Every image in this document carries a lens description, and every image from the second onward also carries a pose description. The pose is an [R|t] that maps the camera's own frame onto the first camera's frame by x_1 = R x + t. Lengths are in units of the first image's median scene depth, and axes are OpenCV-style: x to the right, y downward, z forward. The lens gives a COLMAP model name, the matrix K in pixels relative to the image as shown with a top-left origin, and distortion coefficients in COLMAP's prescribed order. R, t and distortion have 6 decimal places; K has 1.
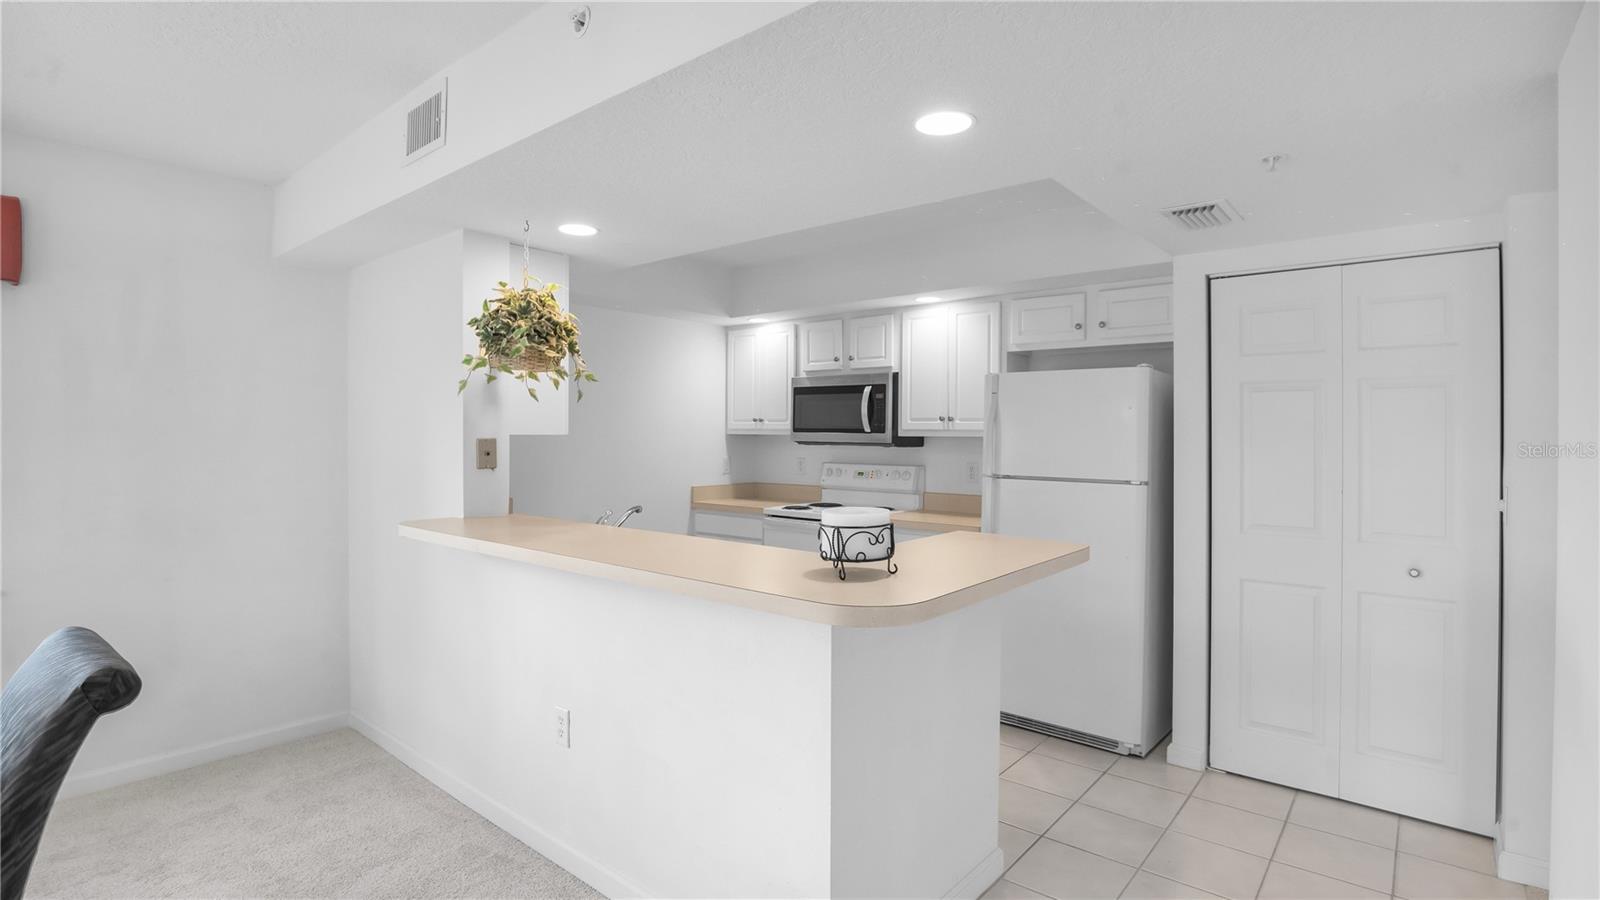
lens RADIAL K [[762.7, 0, 797.7], [0, 762.7, 433.0], [0, 0, 1]] dist [-0.000531, -0.000035]
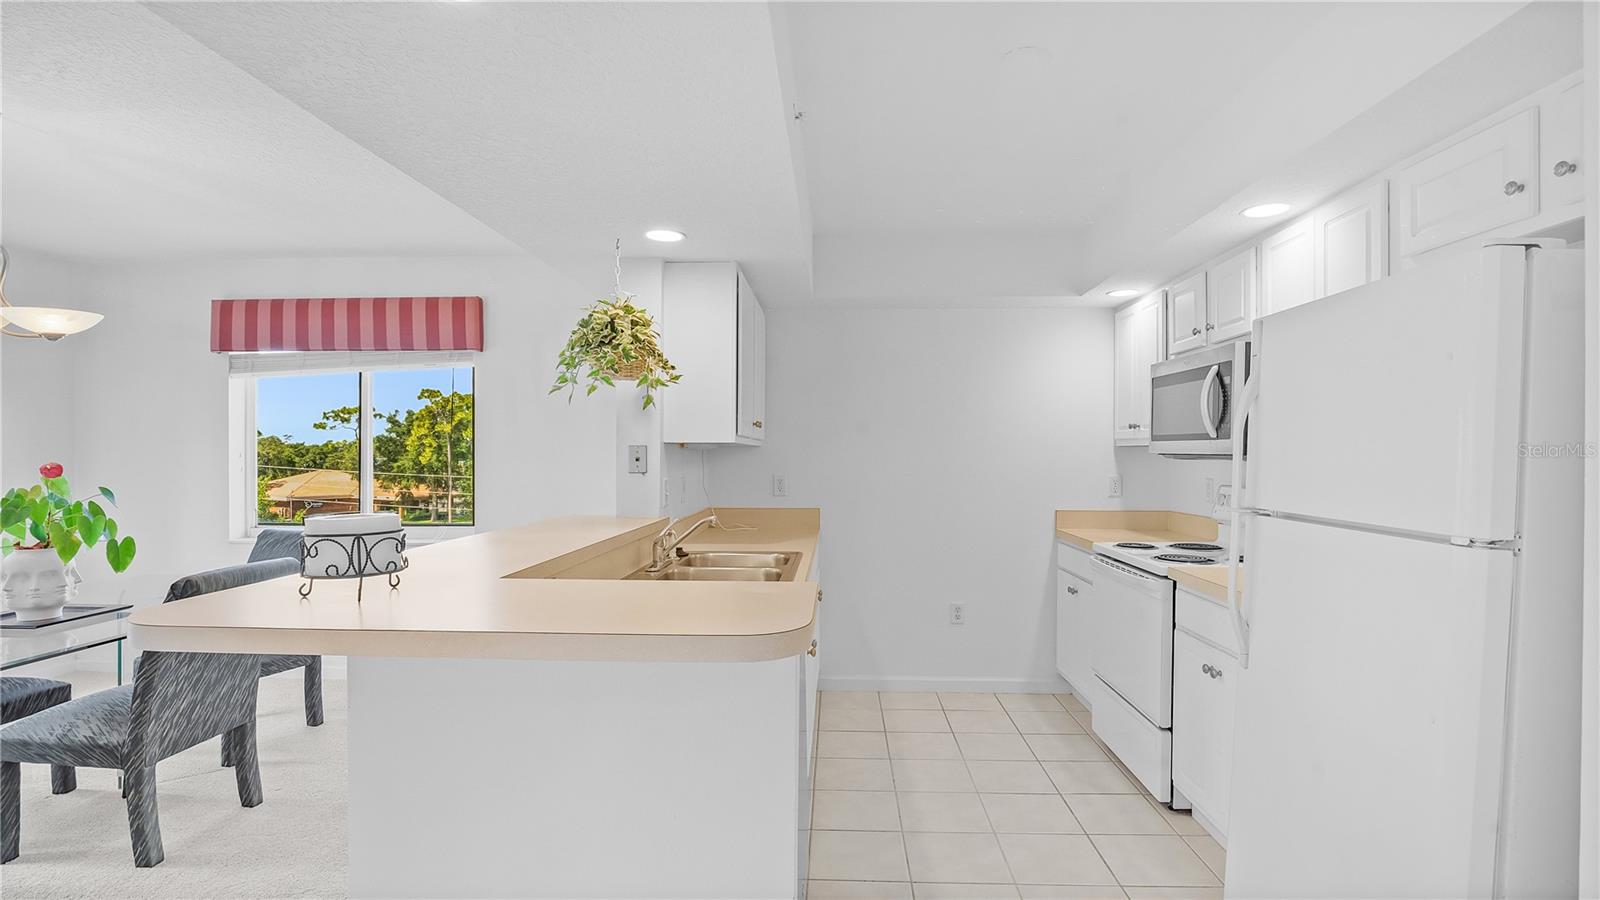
lens RADIAL K [[752.4, 0, 809.5], [0, 752.4, 461.0], [0, 0, 1]] dist [-0.000997, 0.000112]
pose [[0.617978, 0.006199, -0.786171, 0.378988], [-0.002033, 0.999978, 0.006287, 0.014297], [0.786193, -0.002287, 0.617977, 0.336422]]
